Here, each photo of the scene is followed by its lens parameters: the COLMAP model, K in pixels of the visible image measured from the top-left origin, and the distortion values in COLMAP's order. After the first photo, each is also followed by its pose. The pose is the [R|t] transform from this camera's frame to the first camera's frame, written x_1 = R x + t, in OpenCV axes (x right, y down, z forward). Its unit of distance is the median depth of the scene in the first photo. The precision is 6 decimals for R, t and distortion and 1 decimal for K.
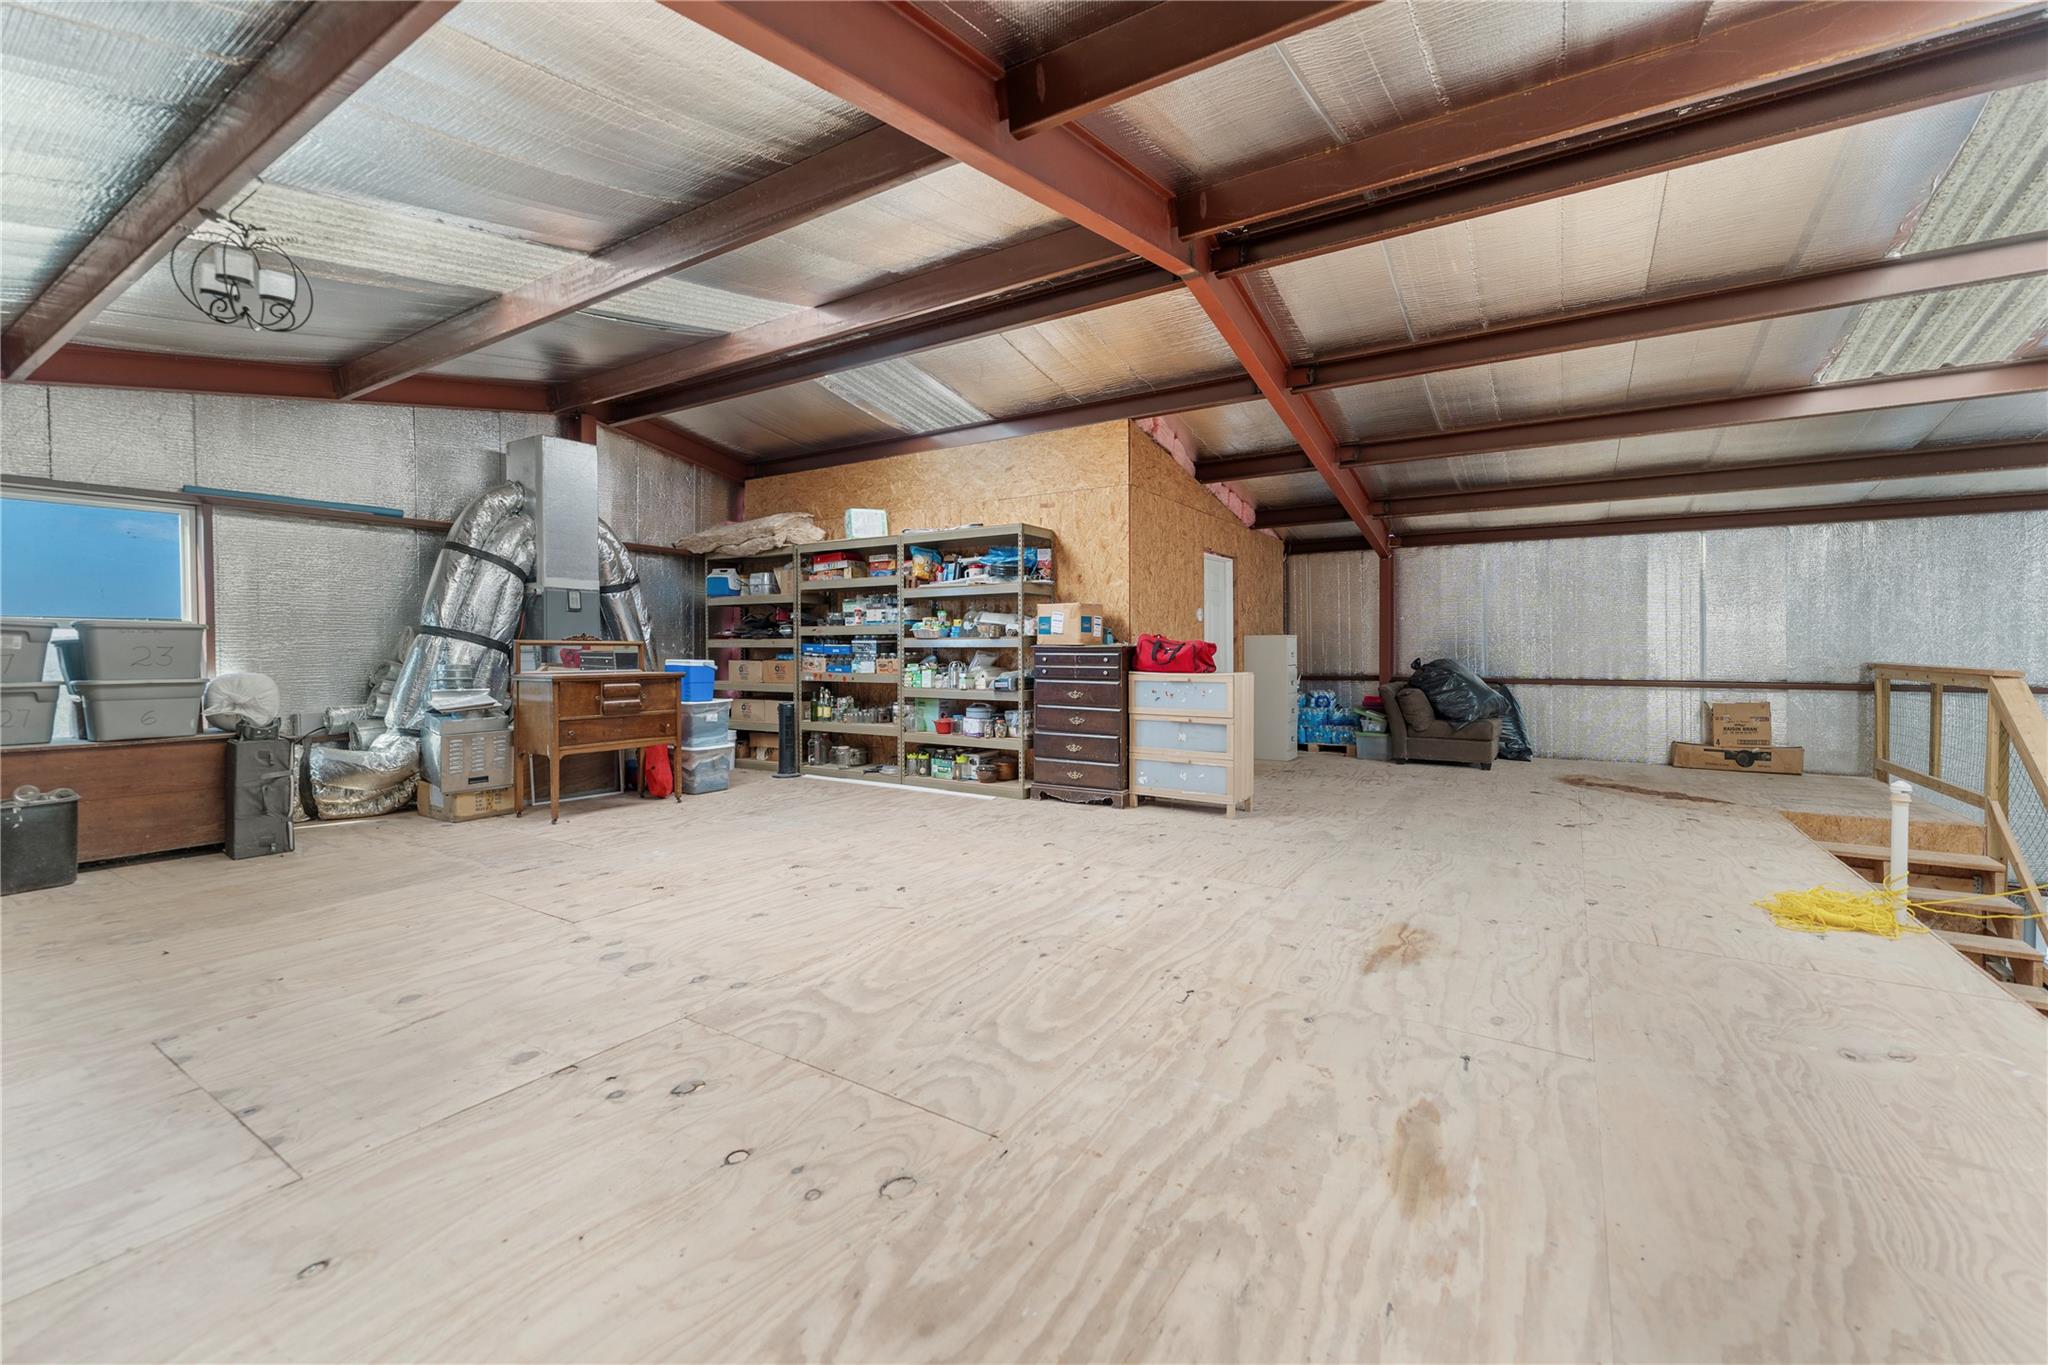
lens RADIAL K [[846.7, 0, 1029.0], [0, 846.7, 638.2], [0, 0, 1]] dist [-0.000122, -0.000494]
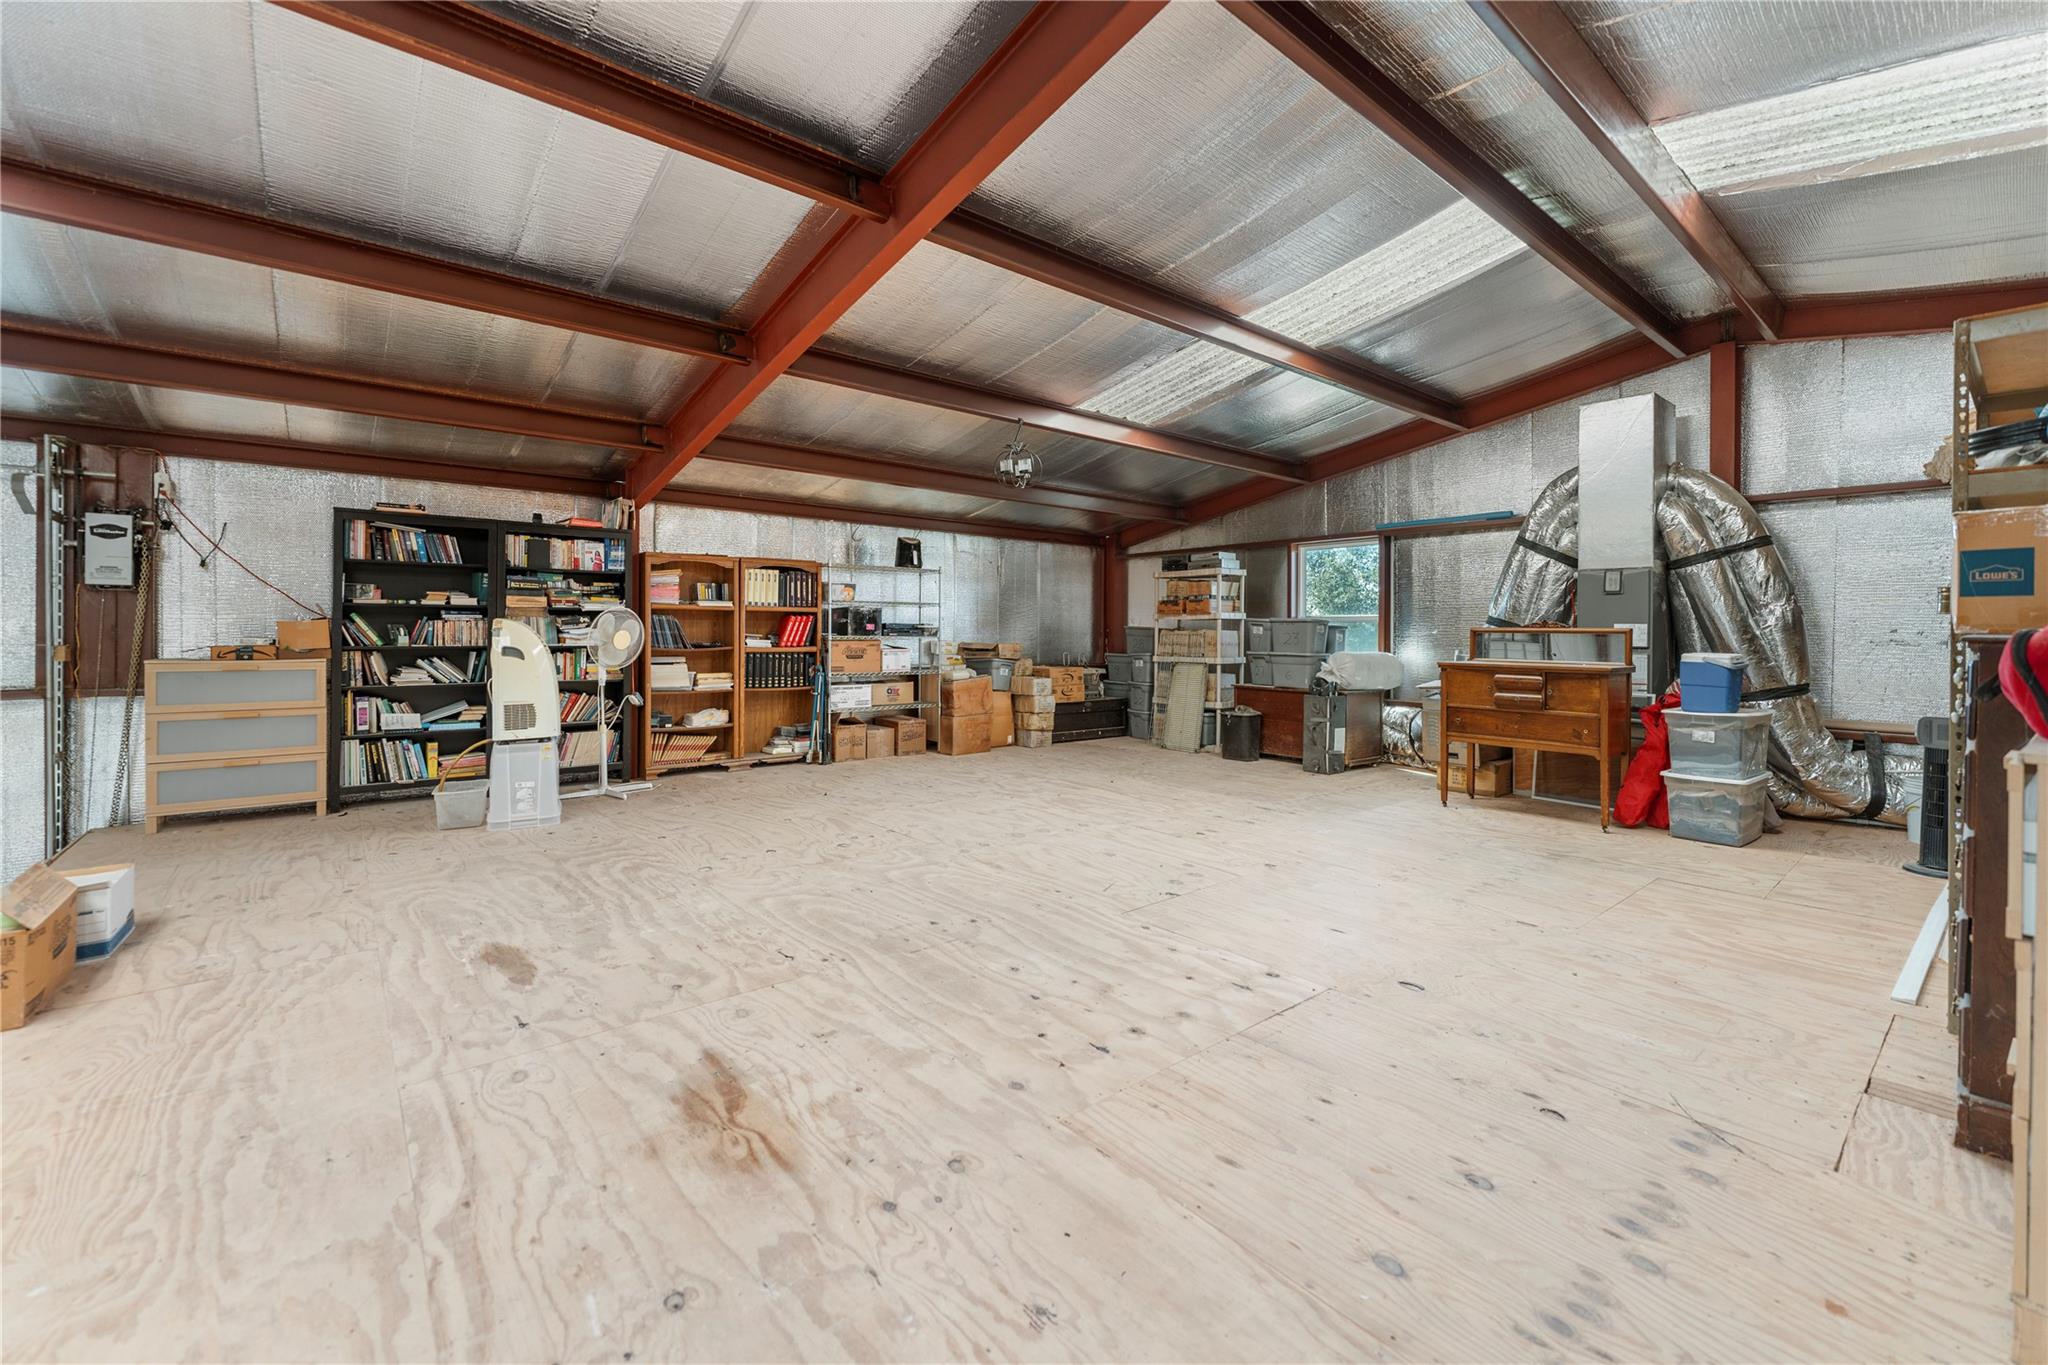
lens RADIAL K [[846.7, 0, 1029.0], [0, 846.7, 638.2], [0, 0, 1]] dist [-0.000122, -0.000494]
pose [[-0.307468, 0.008836, -0.951517, 1.044980], [0.004525, 0.999959, 0.007823, 0.009072], [0.951548, -0.001900, -0.307496, 1.522934]]
